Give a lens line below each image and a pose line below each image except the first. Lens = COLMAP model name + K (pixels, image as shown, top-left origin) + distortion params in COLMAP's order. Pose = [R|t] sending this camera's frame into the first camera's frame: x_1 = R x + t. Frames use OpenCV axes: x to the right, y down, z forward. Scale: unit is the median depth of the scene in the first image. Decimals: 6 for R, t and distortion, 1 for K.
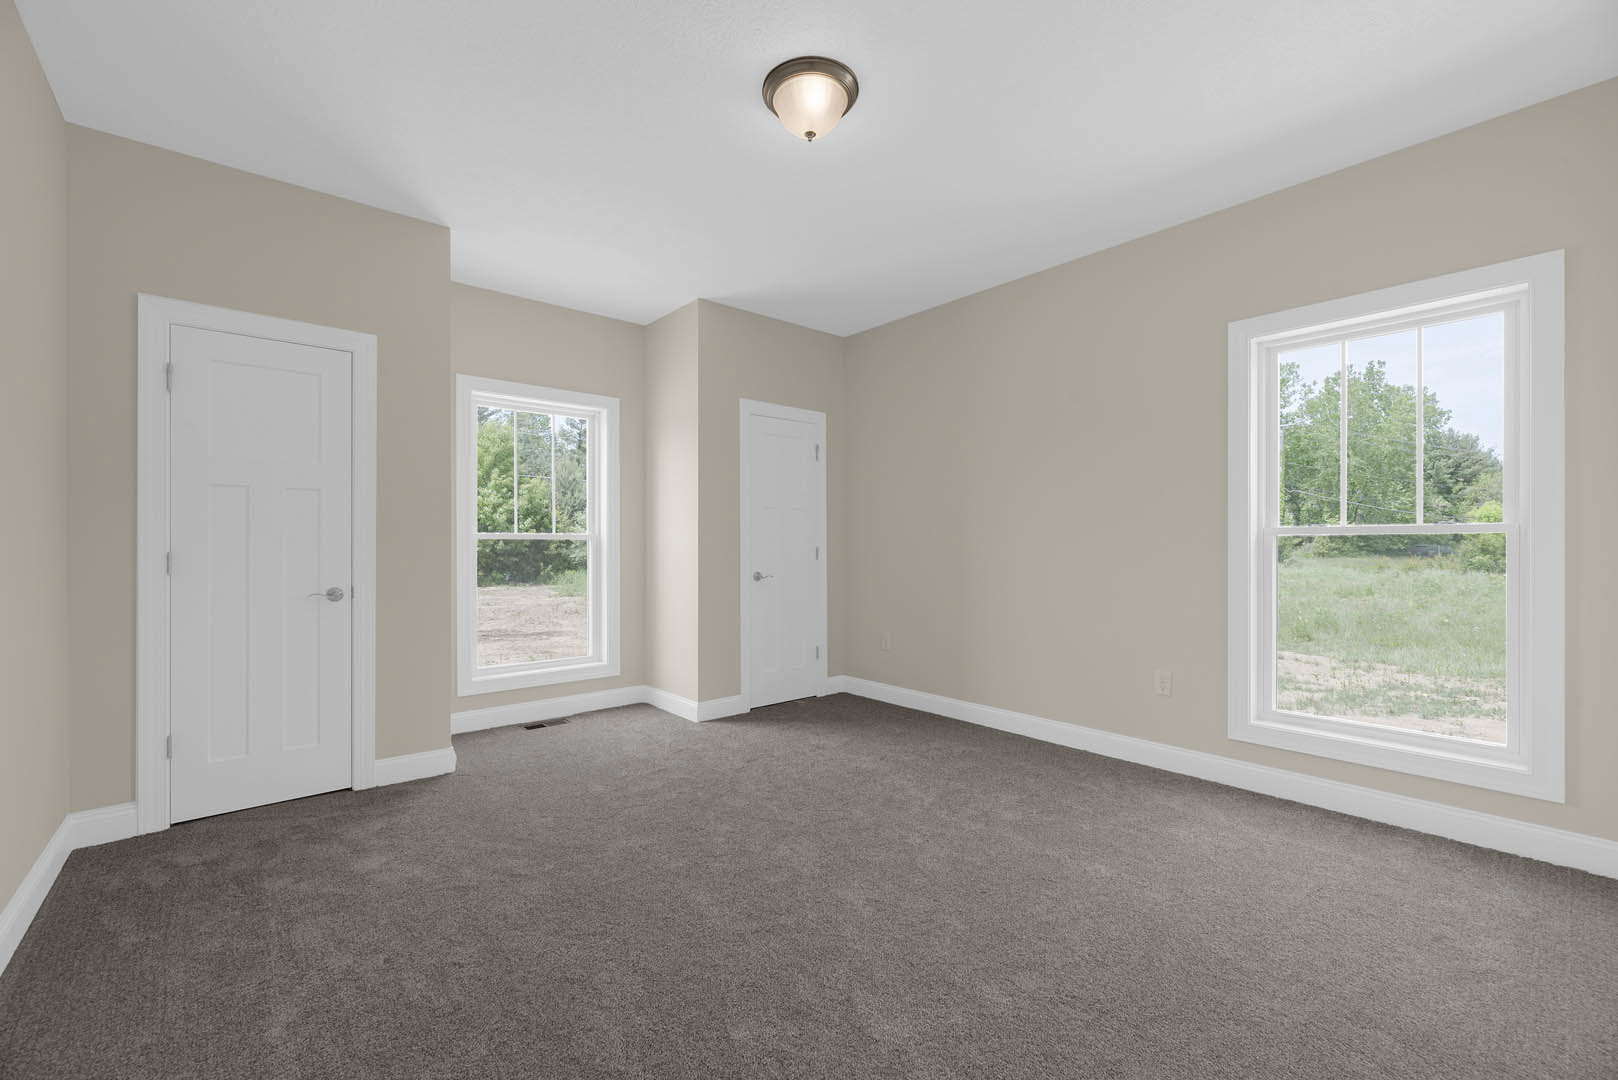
lens RADIAL K [[660.4, 0, 804.2], [0, 660.4, 542.3], [0, 0, 1]] dist [0.005970, 0.000825]
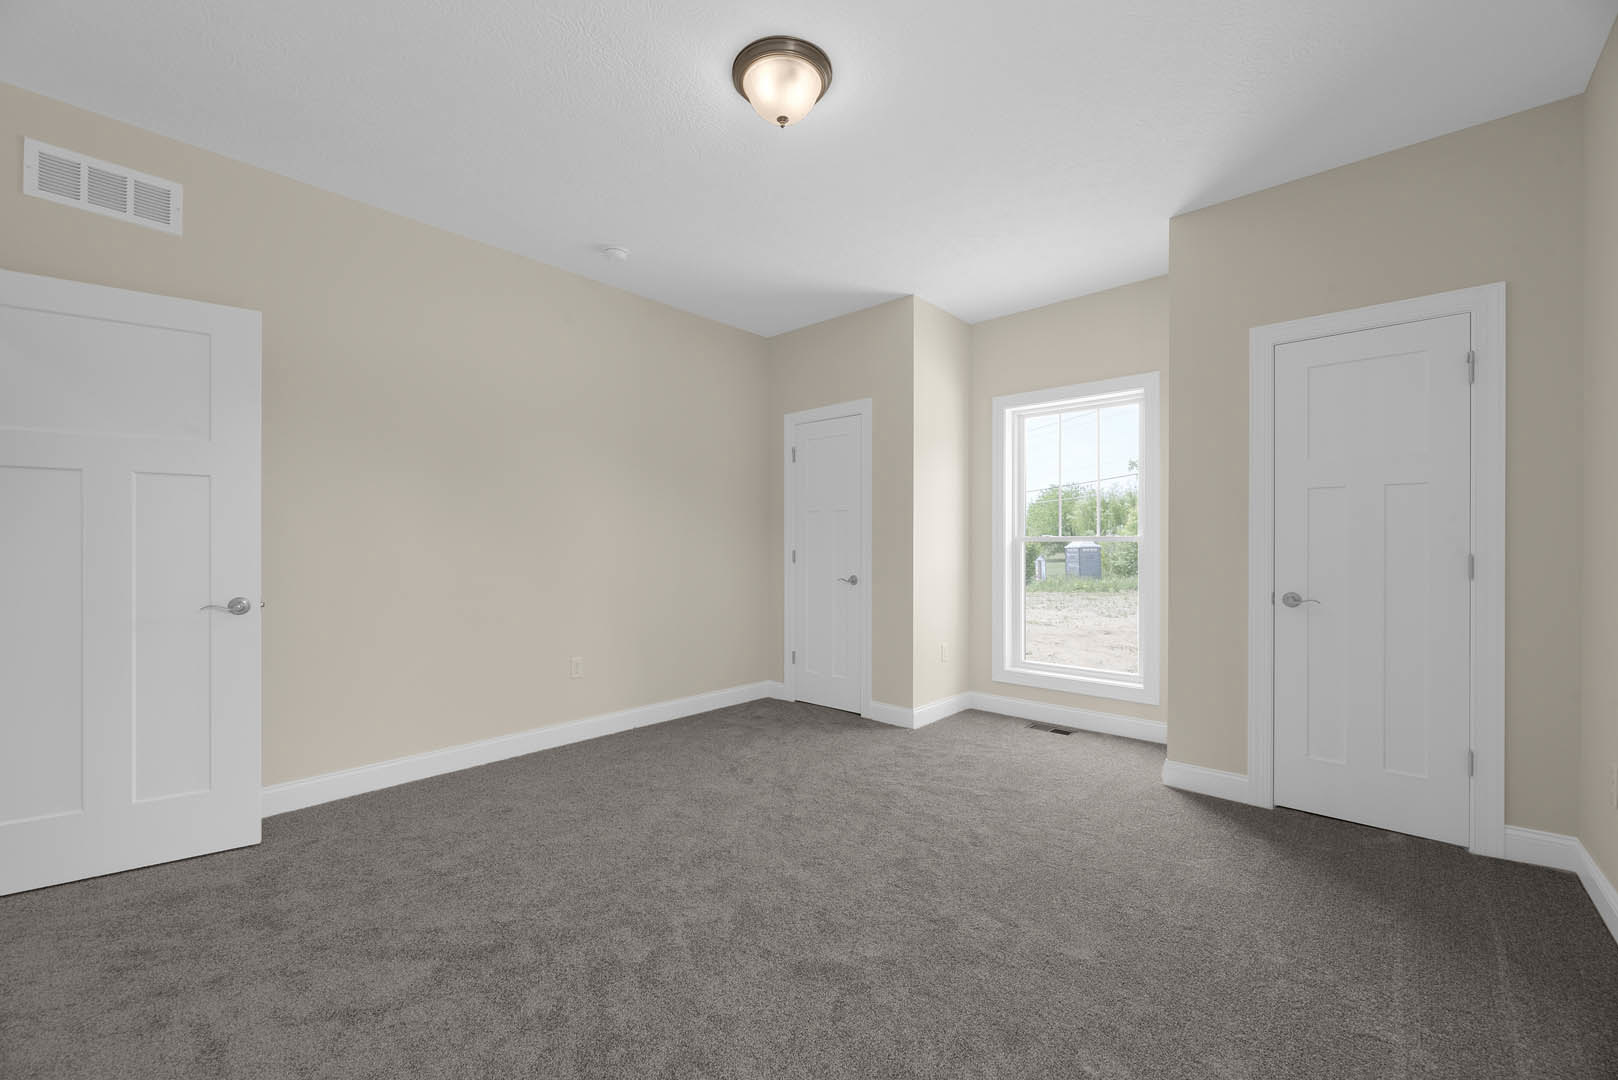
lens RADIAL K [[660.4, 0, 793.5], [0, 660.4, 540.0], [0, 0, 1]] dist [0.005970, 0.000825]
pose [[0.124604, -0.002855, -0.992202, 0.578646], [0.003289, 0.999992, -0.002464, -0.006513], [0.992201, -0.002957, 0.124613, 0.528782]]
